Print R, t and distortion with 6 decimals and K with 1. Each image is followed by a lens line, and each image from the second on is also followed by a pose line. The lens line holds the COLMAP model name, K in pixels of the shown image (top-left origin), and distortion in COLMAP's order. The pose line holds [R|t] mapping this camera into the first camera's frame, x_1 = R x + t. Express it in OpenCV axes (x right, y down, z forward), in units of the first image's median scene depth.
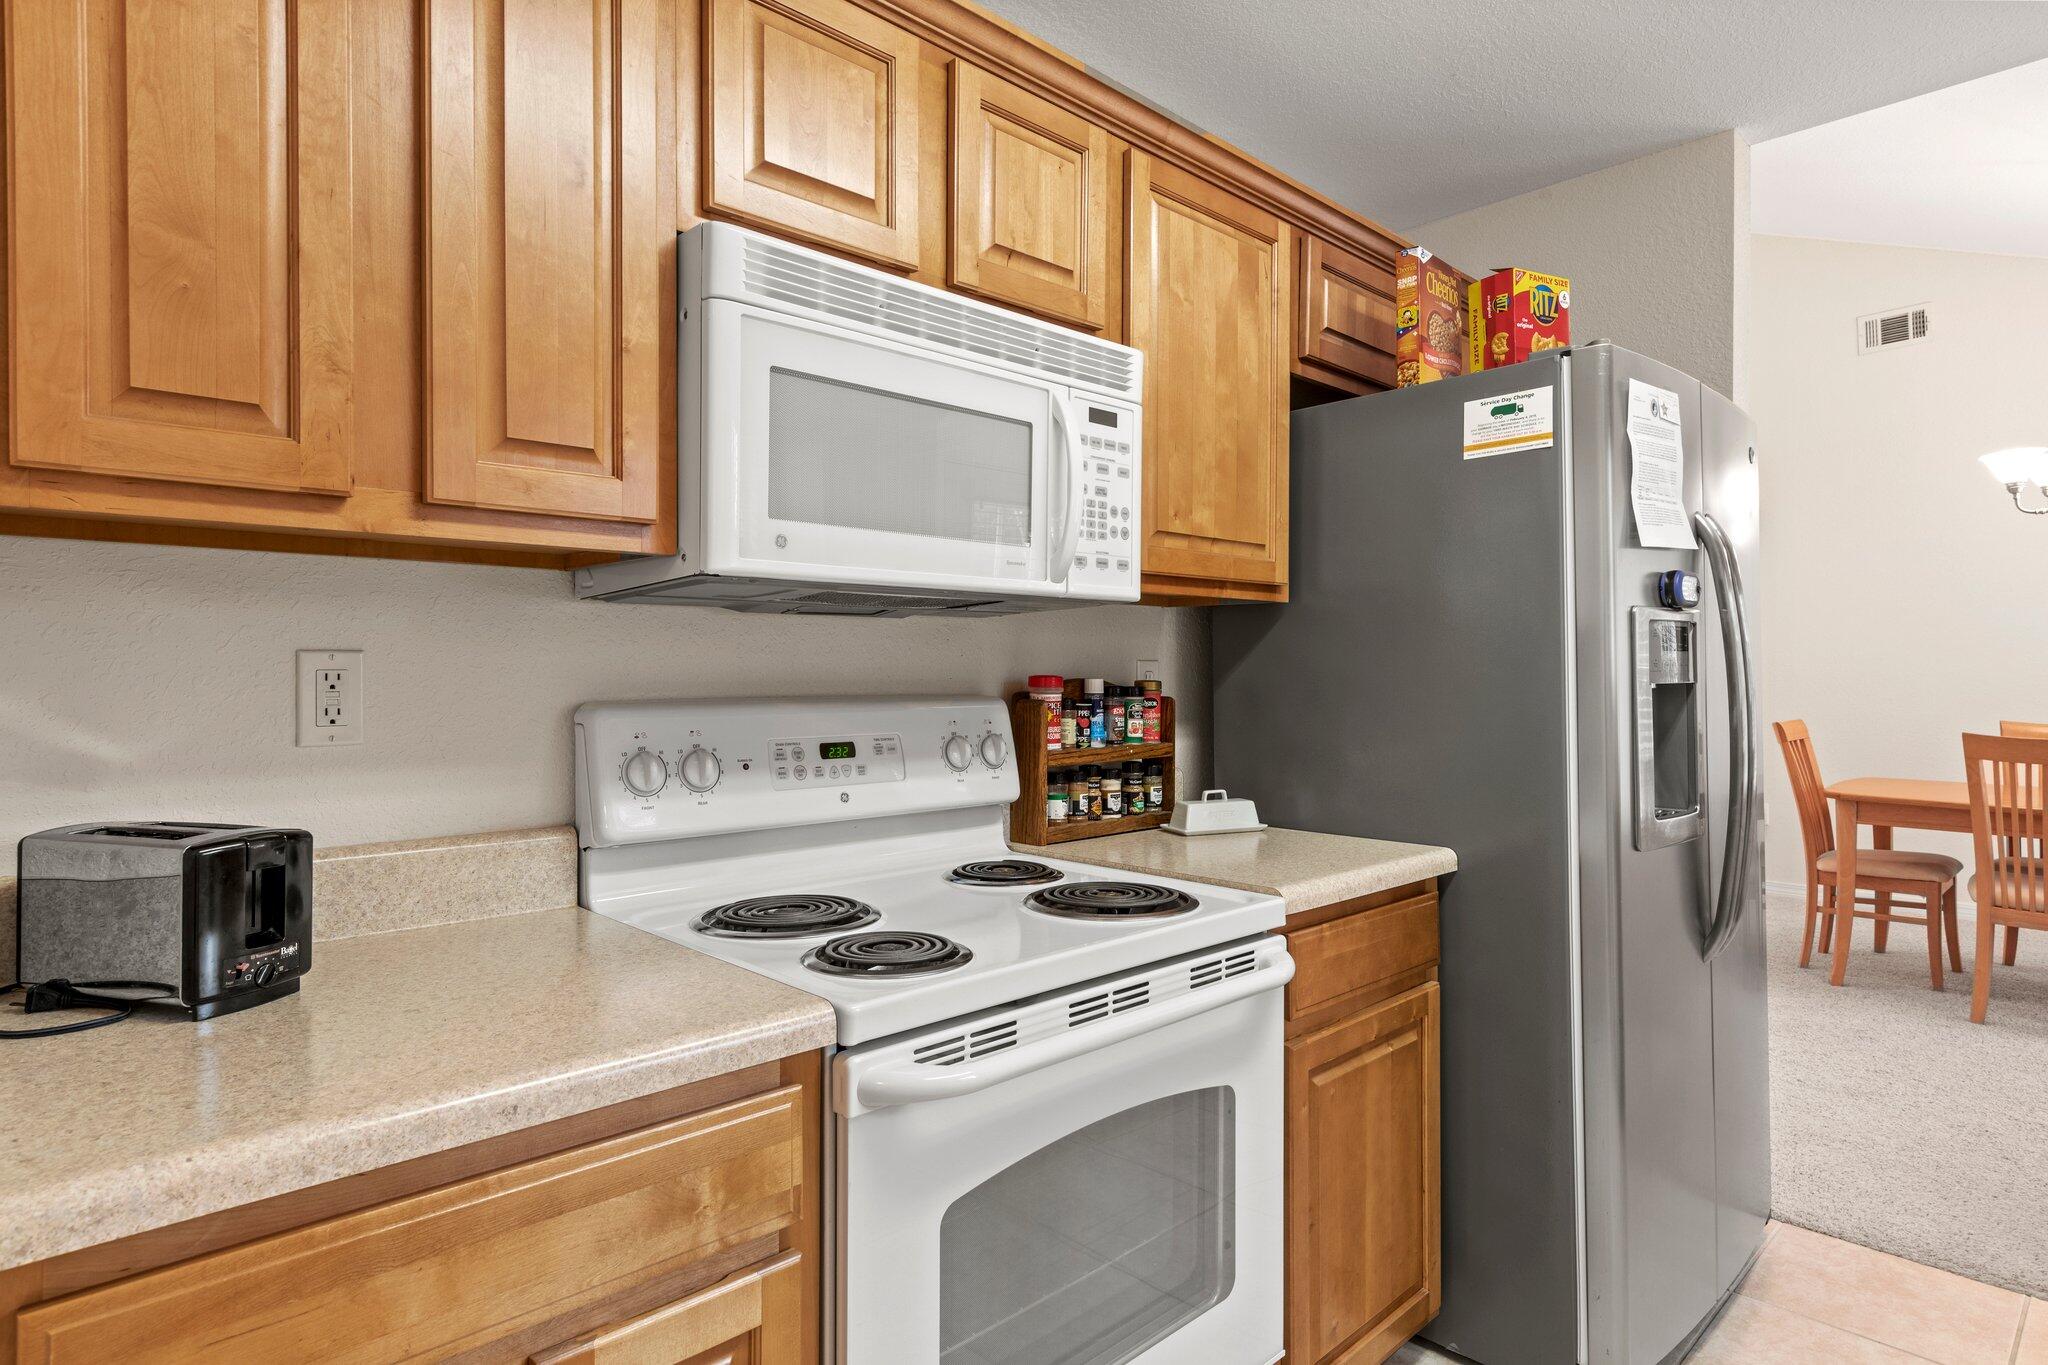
lens RADIAL K [[1113.9, 0, 1022.0], [0, 1113.9, 671.8], [0, 0, 1]] dist [0.006089, -0.000002]
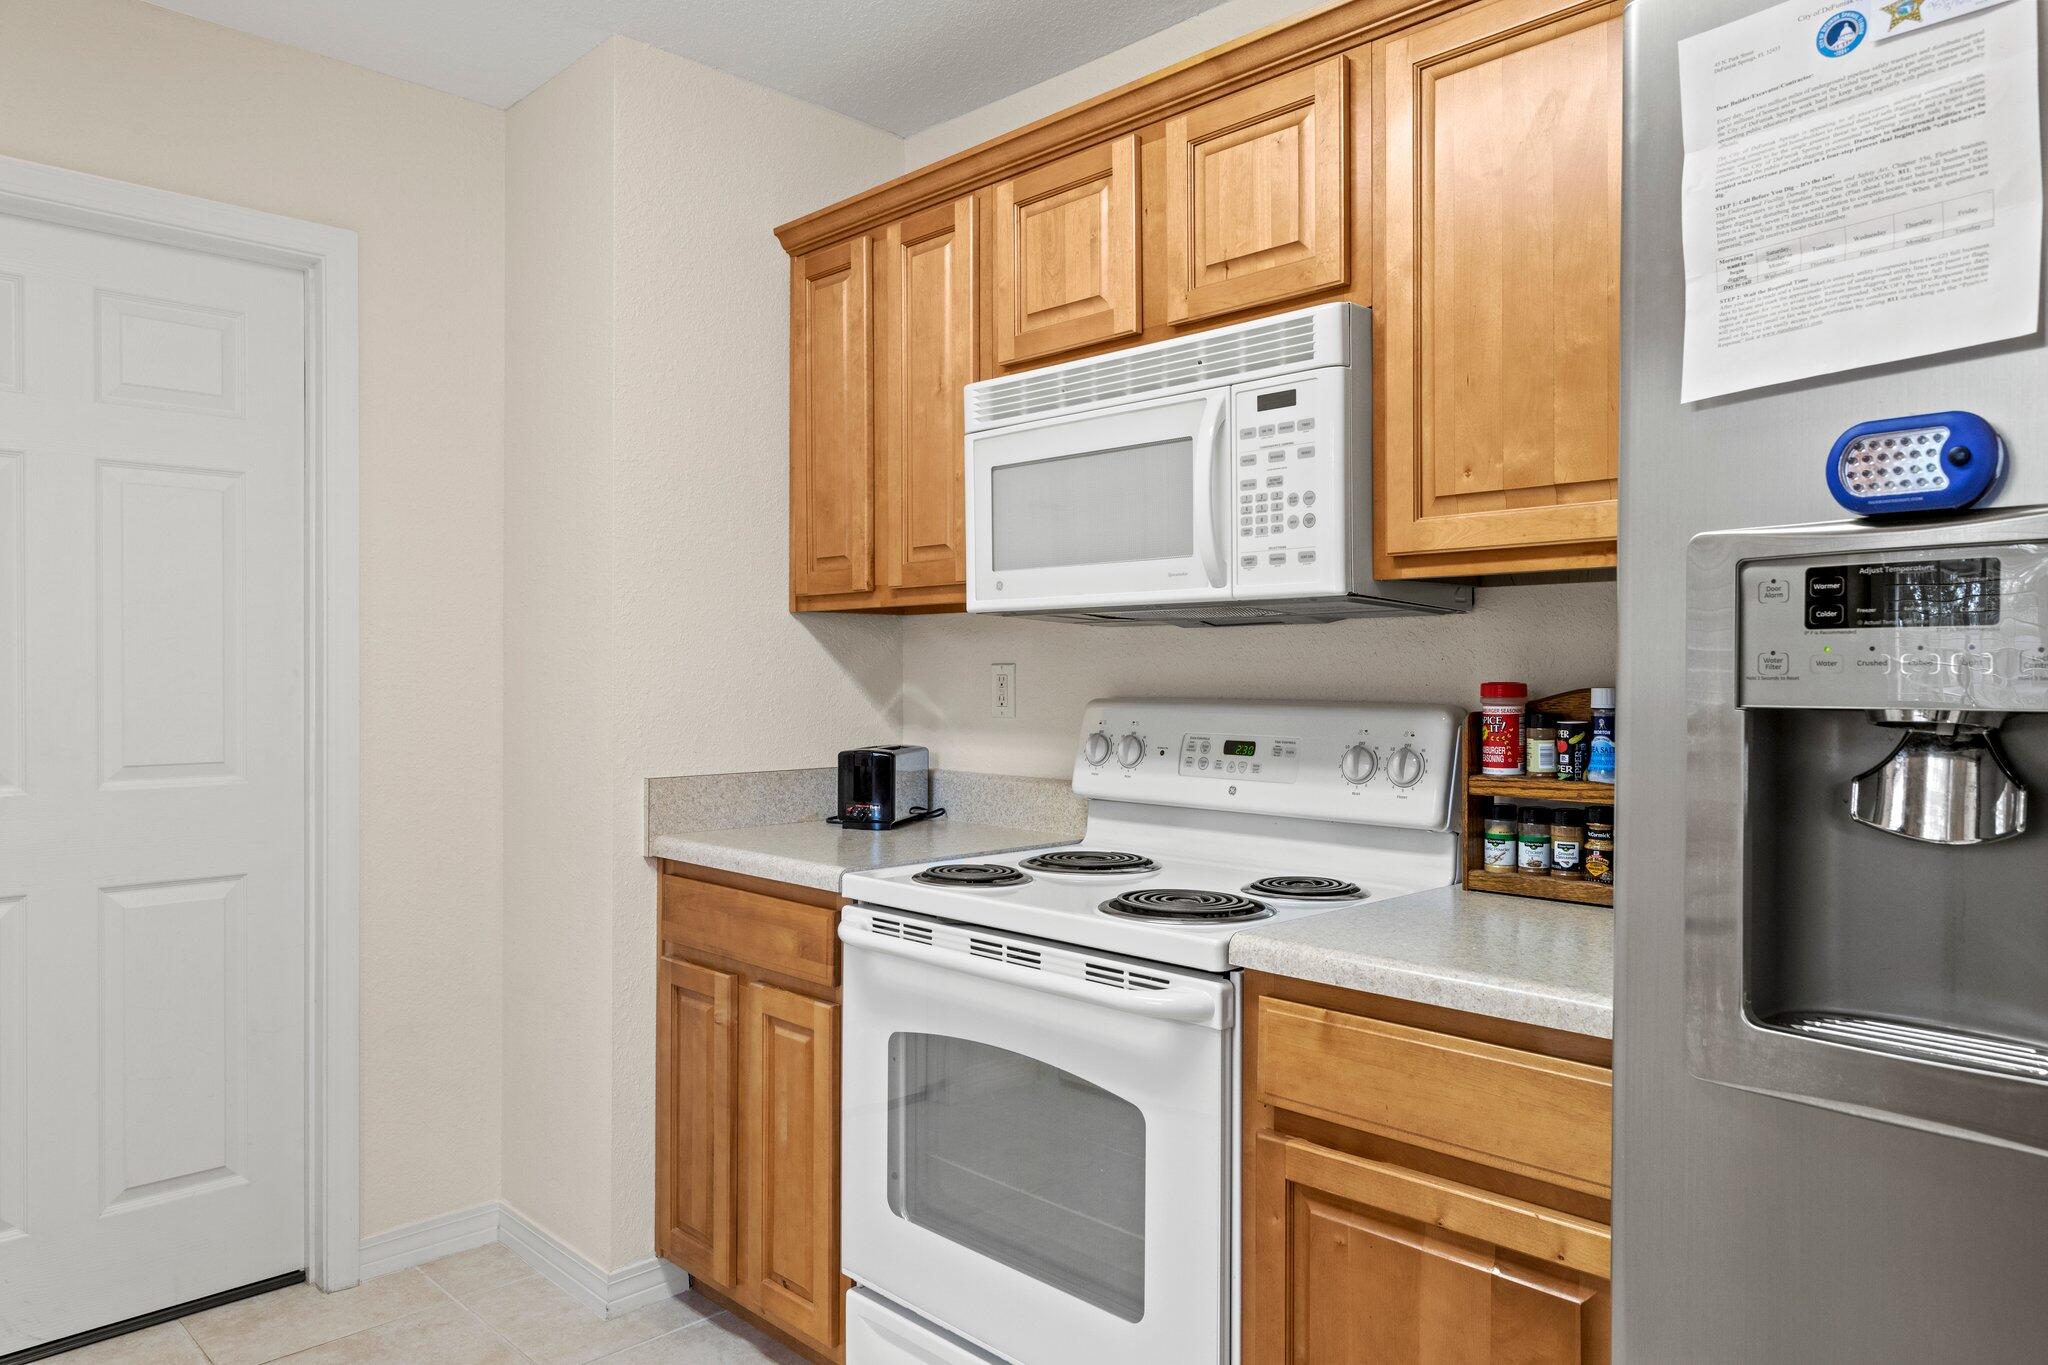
lens RADIAL K [[1342.1, 0, 1030.7], [0, 1342.1, 687.2], [0, 0, 1]] dist [0.004517, 0.002943]
pose [[0.022279, 0.008645, -0.999714, 1.175768], [-0.003498, 0.999957, 0.008569, -0.000502], [0.999746, 0.003306, 0.022308, 0.772607]]
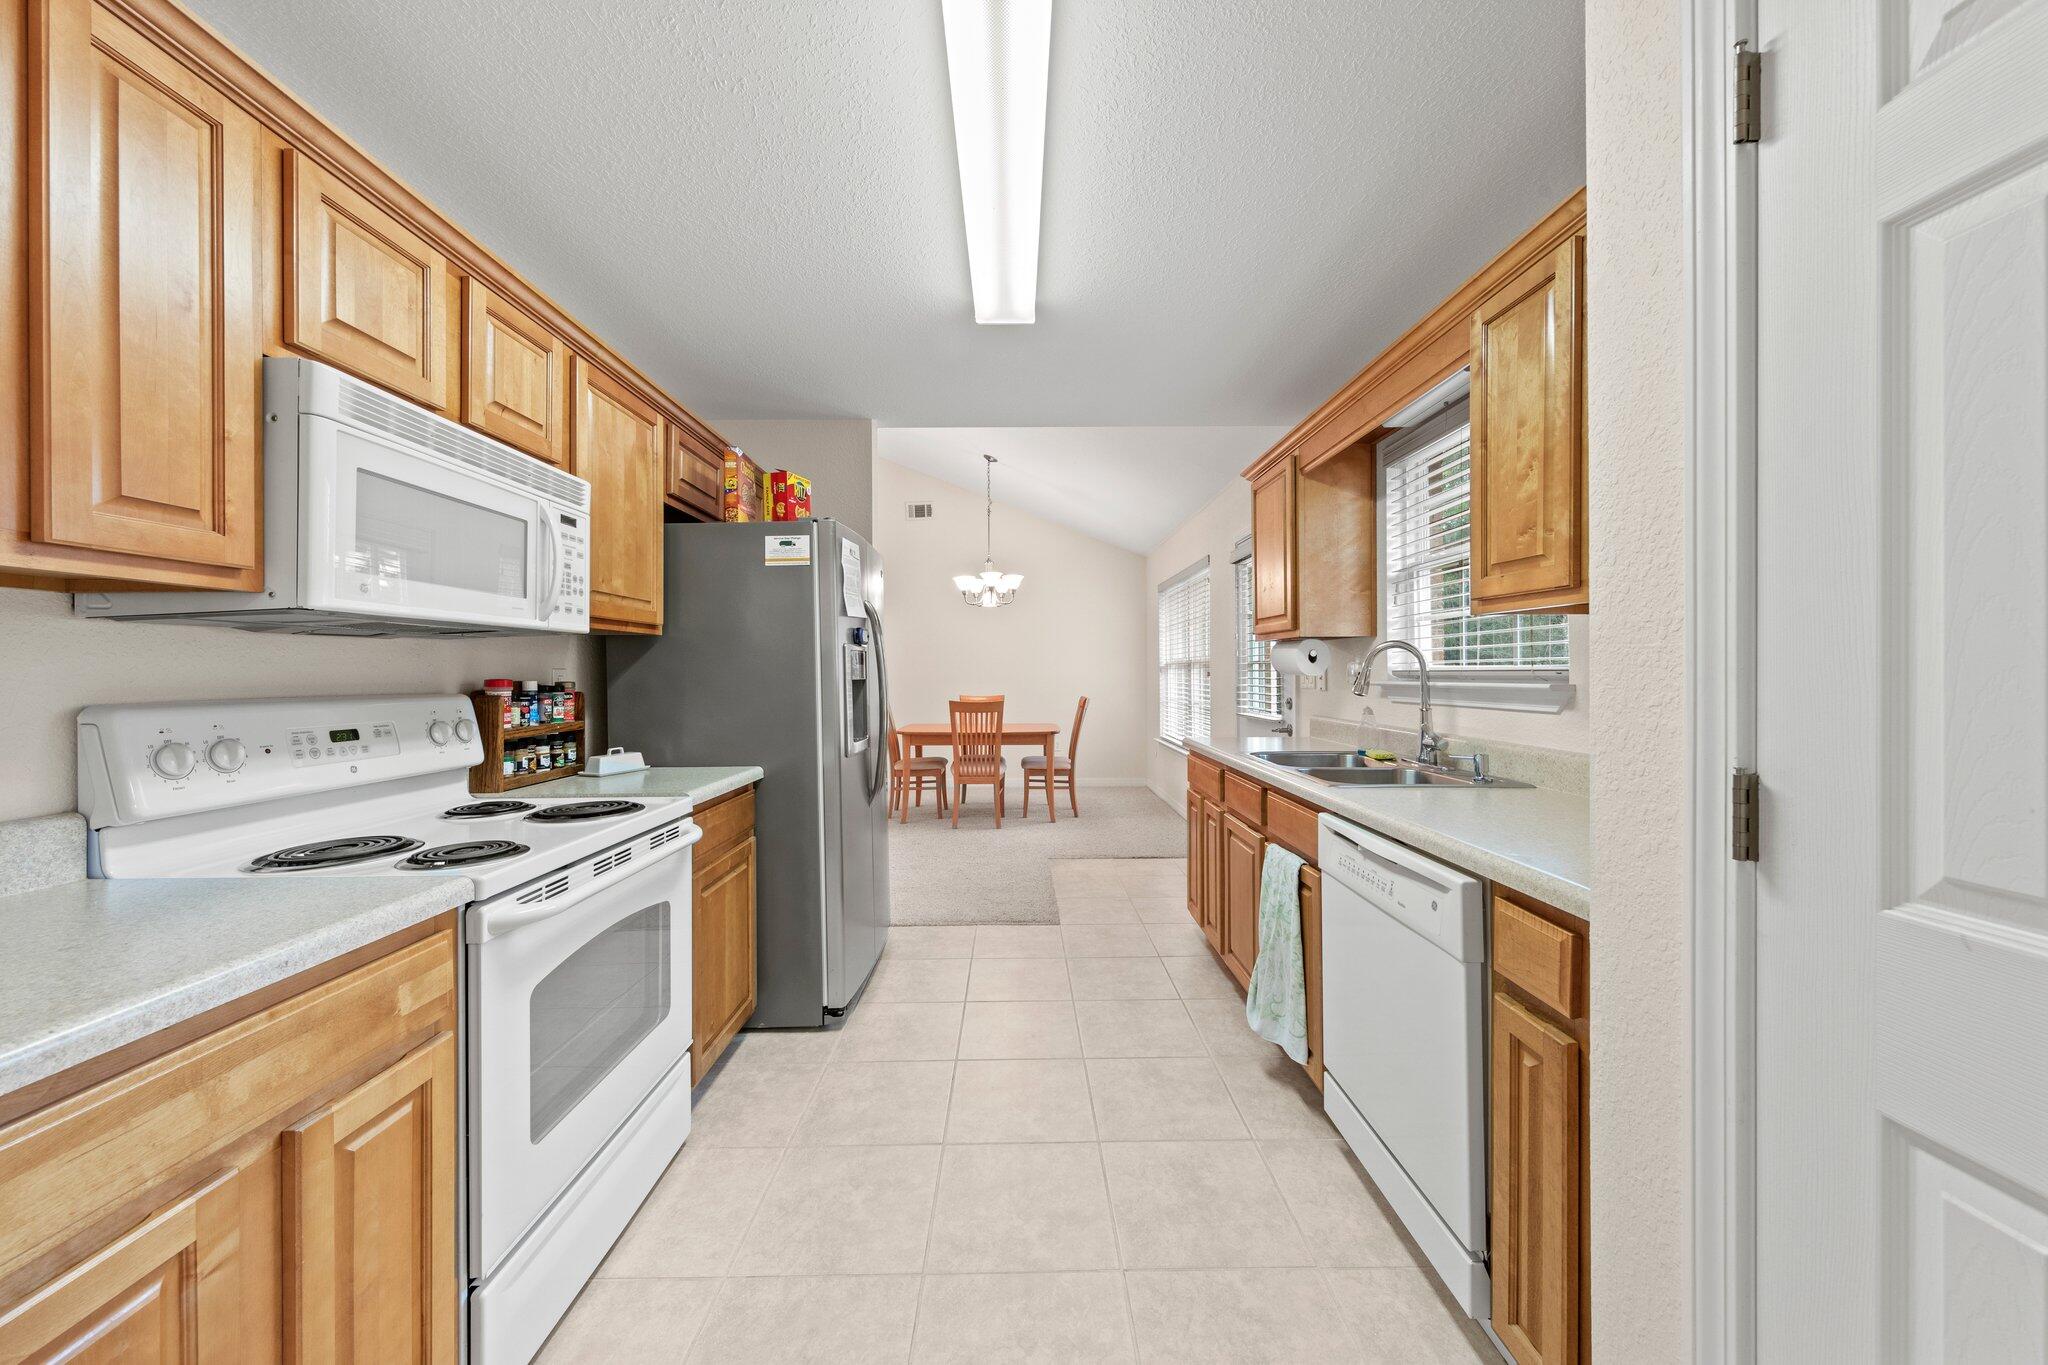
lens RADIAL K [[715.8, 0, 1021.4], [0, 715.8, 673.3], [0, 0, 1]] dist [0.001152, -0.000254]
pose [[0.685571, -0.005359, 0.727986, -0.238348], [0.006982, 0.999975, 0.000786, -0.000306], [-0.727972, 0.004544, 0.685592, -0.205665]]
